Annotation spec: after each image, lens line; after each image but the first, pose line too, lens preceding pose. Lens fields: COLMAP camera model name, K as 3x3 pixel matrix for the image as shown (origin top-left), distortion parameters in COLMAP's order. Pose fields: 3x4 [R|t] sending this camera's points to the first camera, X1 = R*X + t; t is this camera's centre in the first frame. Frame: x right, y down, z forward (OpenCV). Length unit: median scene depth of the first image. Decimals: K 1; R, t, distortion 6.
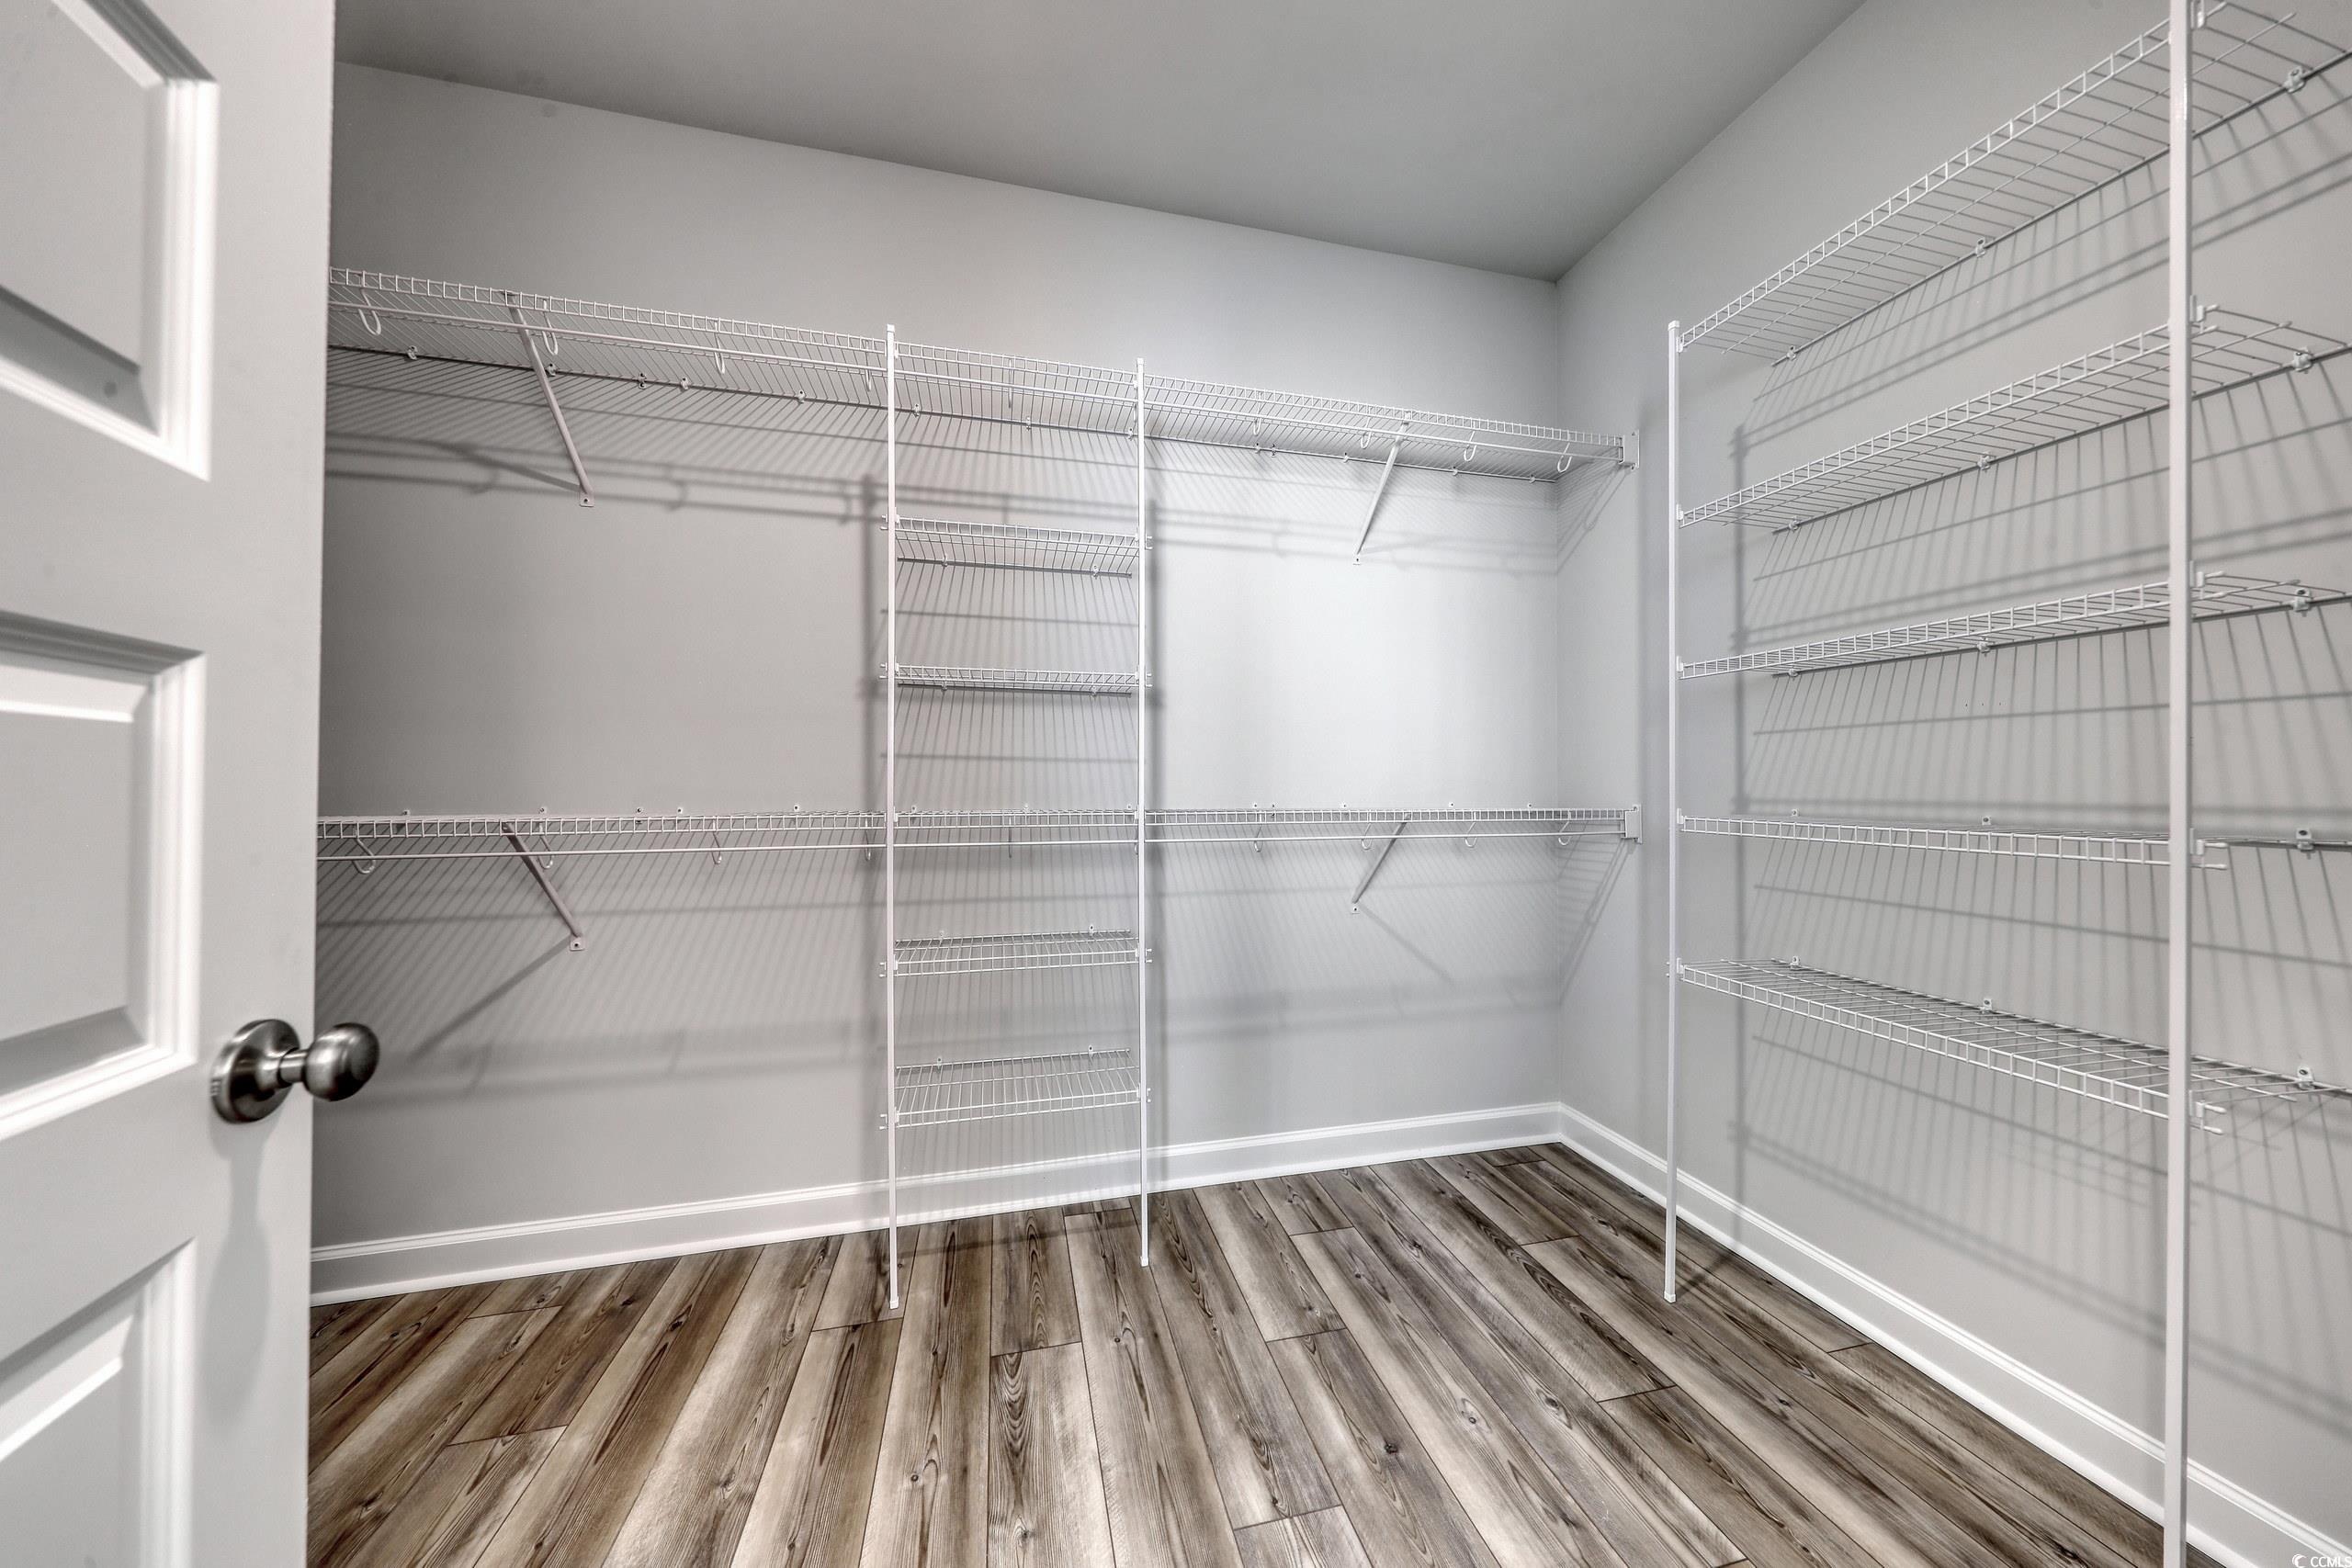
lens RADIAL K [[732.7, 0, 1176.0], [0, 732.7, 784.0], [0, 0, 1]] dist [-0.000439, -0.000011]
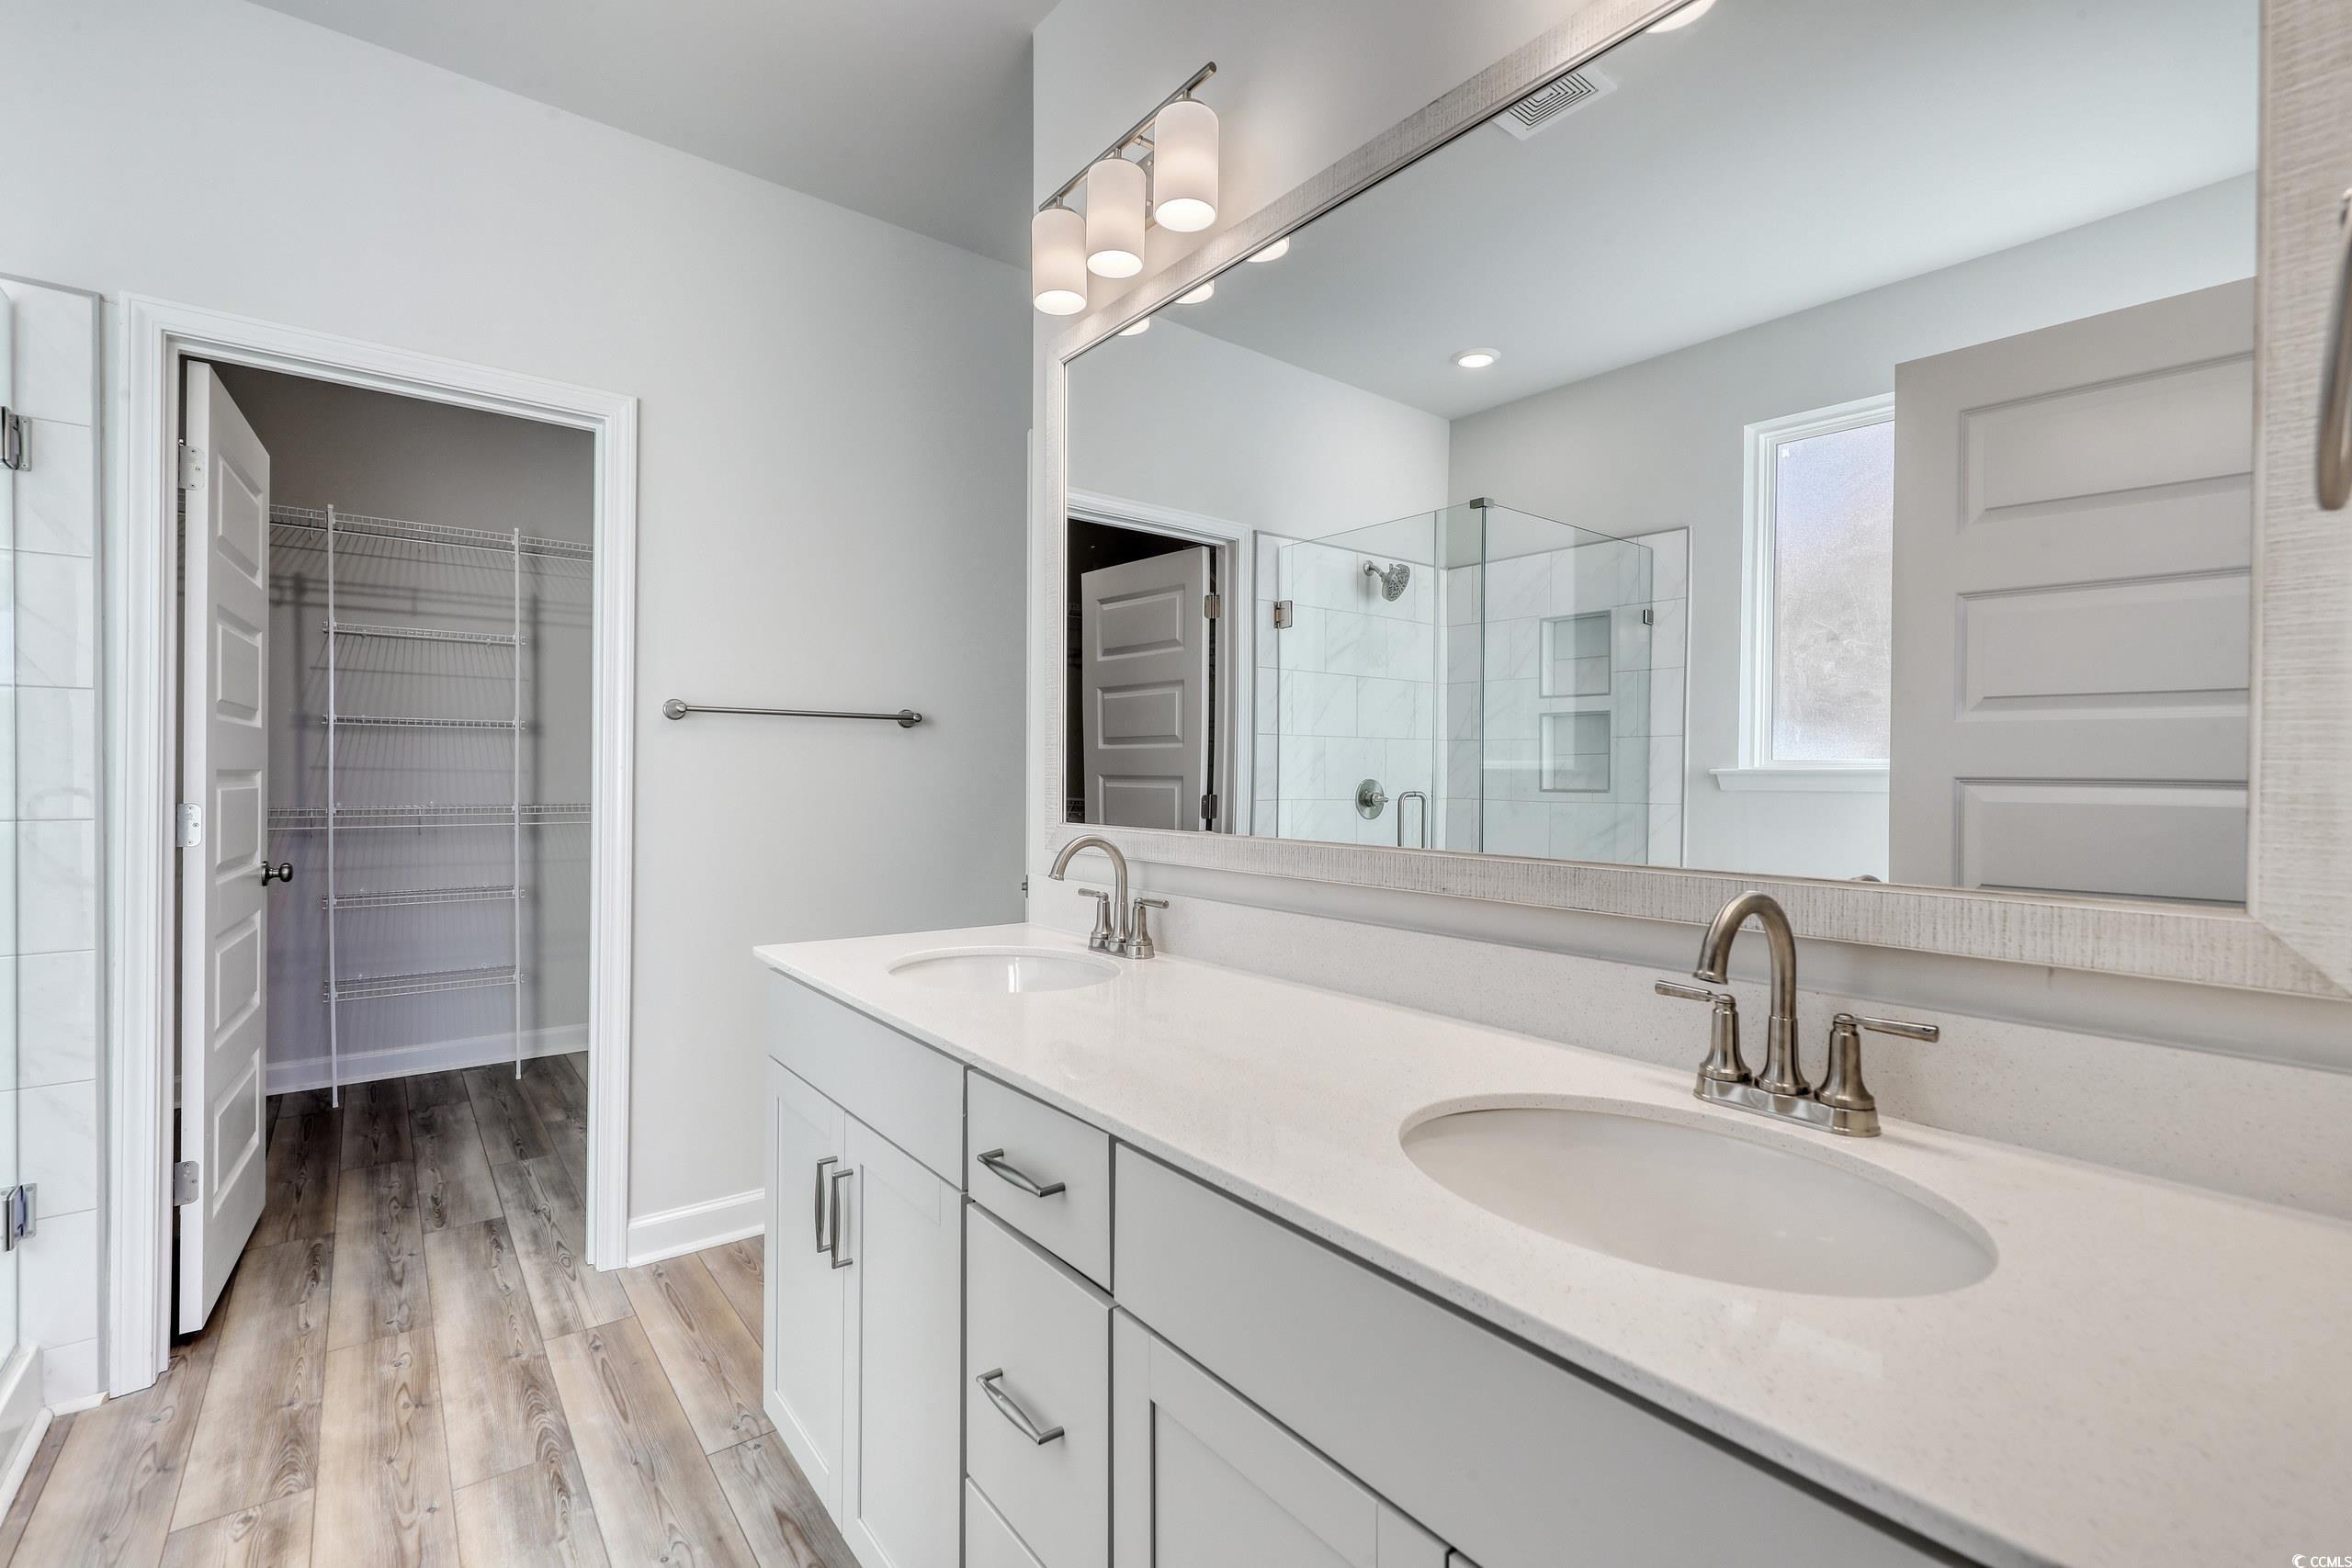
lens RADIAL K [[1057.6, 0, 1174.8], [0, 1057.6, 773.4], [0, 0, 1]] dist [0.002553, 0.000371]
pose [[0.915359, -0.000191, 0.402638, 0.315911], [-0.000715, 0.999998, 0.002100, -0.033490], [-0.402637, -0.002210, 0.915357, -1.601817]]
